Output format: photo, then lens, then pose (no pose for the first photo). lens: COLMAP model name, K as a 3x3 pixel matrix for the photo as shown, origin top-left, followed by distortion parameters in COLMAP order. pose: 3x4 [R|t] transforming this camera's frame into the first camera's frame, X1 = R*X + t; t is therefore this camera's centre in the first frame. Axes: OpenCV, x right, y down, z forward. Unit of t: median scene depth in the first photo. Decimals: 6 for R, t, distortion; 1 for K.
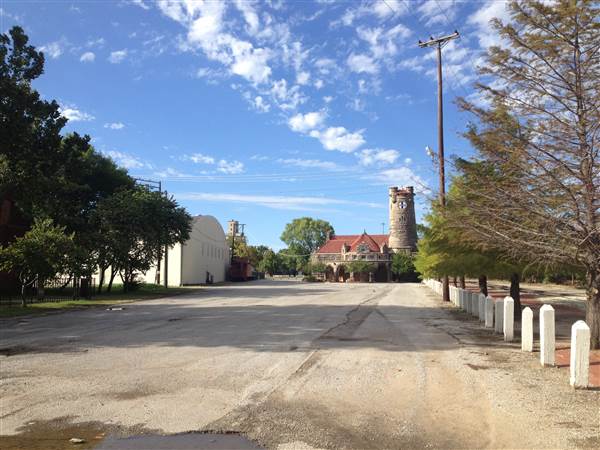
lens RADIAL K [[638.3, 0, 286.9], [0, 638.3, 246.3], [0, 0, 1]] dist [0.413321, -0.875518]
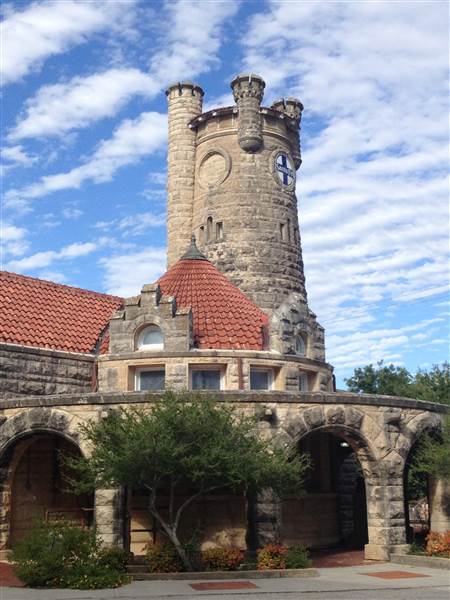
lens RADIAL K [[857.6, 0, 223.8], [0, 857.6, 302.5], [0, 0, 1]] dist [0.173918, -0.062568]
pose [[0.448583, 0.183486, 0.874703, -0.048438], [-0.031568, 0.981341, -0.189666, 0.022878], [-0.893183, 0.057468, 0.446005, 0.559785]]
